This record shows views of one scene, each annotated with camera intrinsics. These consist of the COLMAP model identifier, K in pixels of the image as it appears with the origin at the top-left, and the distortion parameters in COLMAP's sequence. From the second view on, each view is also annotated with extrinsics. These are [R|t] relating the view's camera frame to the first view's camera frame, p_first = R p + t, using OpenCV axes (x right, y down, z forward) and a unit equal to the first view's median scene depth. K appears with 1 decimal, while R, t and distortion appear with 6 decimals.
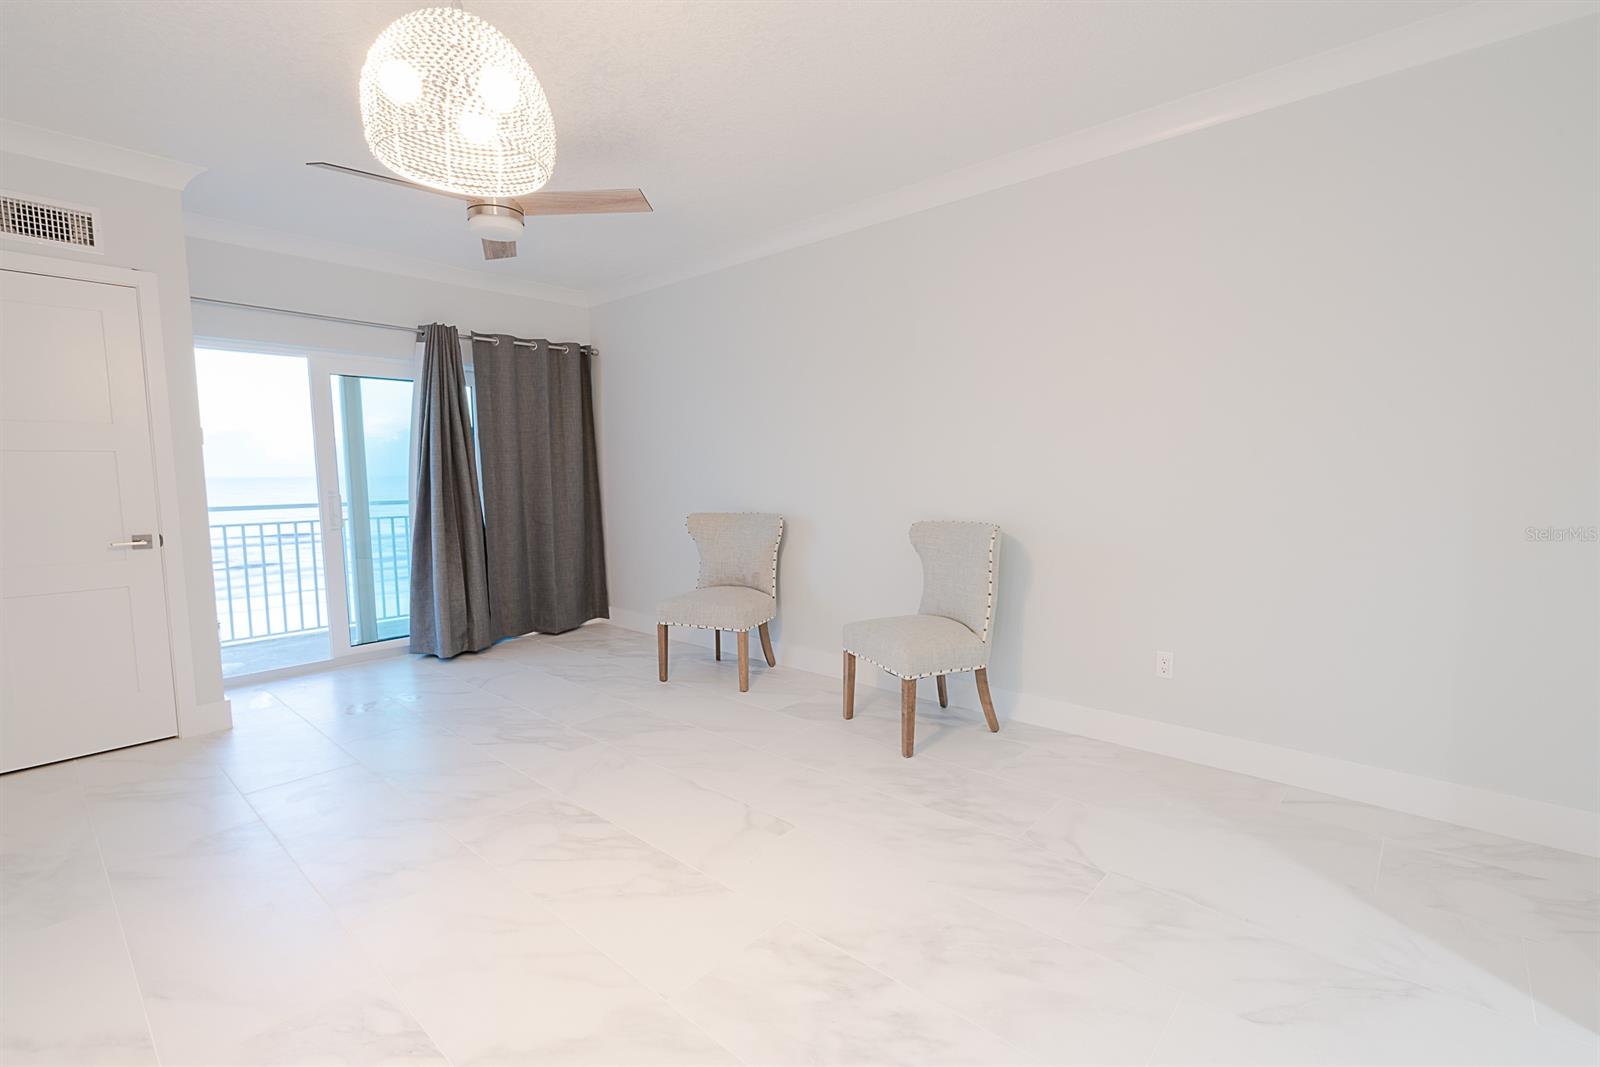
lens RADIAL K [[718.5, 0, 801.8], [0, 718.5, 538.3], [0, 0, 1]] dist [-0.000228, 0.000914]
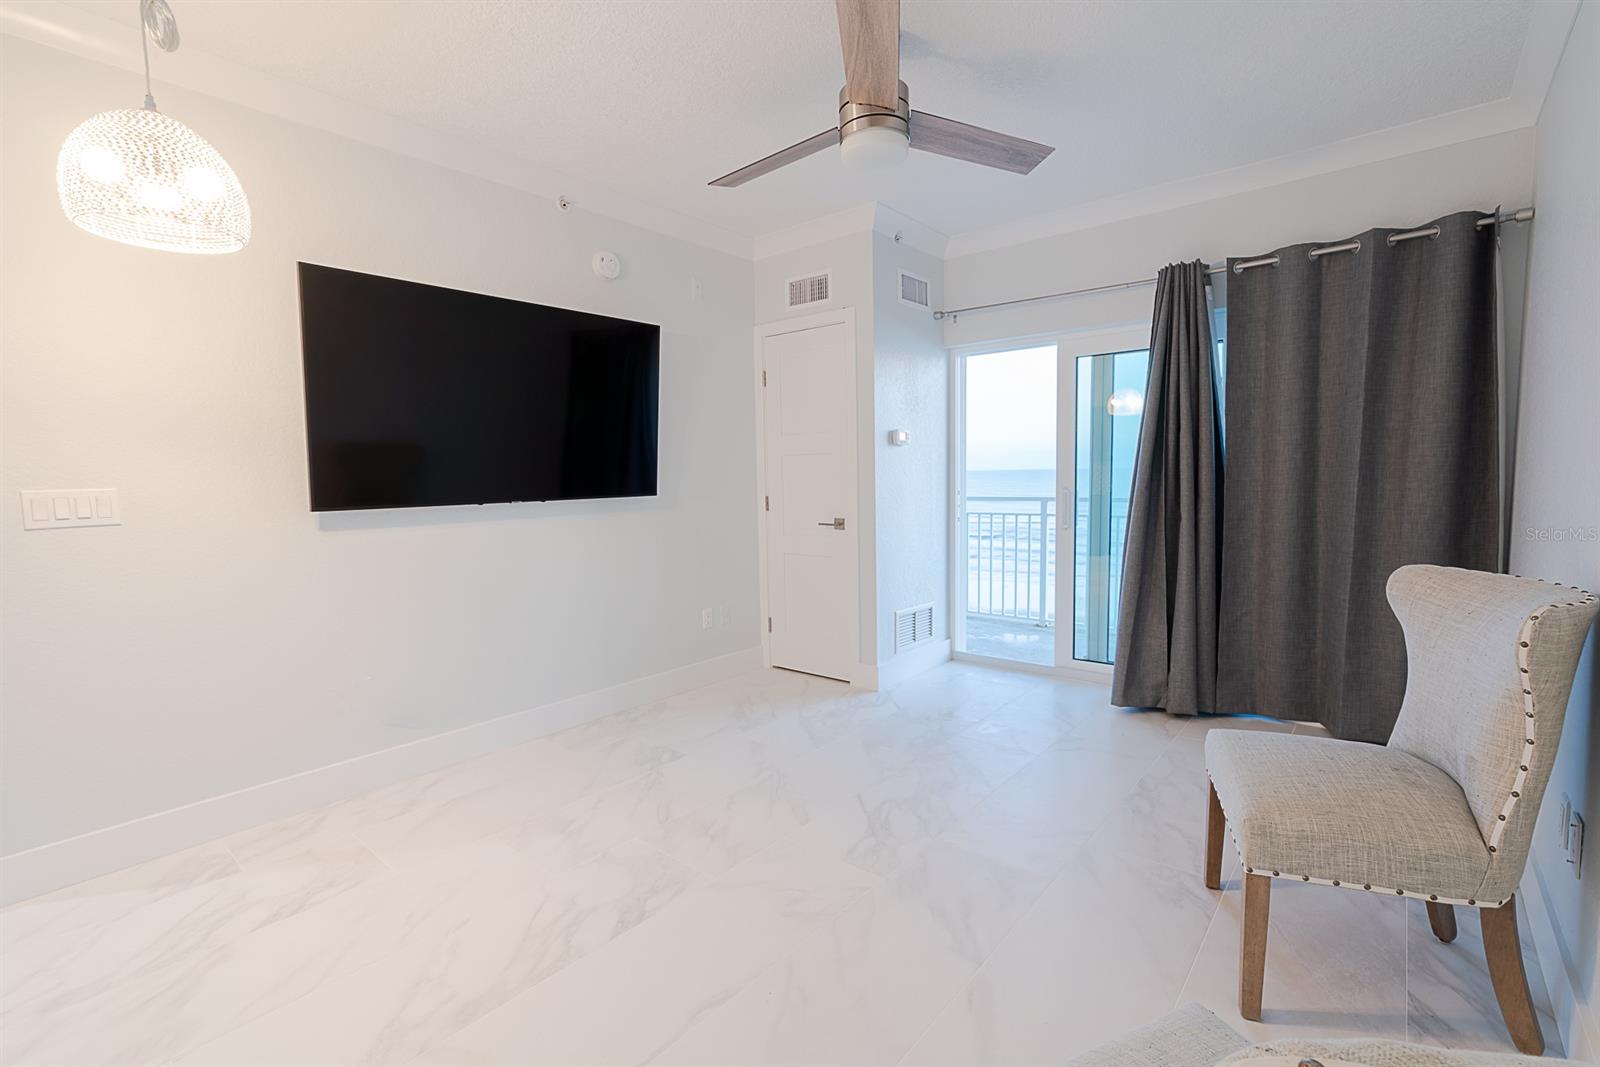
lens RADIAL K [[718.5, 0, 801.8], [0, 718.5, 538.3], [0, 0, 1]] dist [-0.000228, 0.000914]
pose [[0.032472, 0.099839, -0.994474, 0.255112], [-0.077357, 0.992265, 0.097091, -0.064109], [0.996475, 0.073777, 0.039944, 0.641974]]
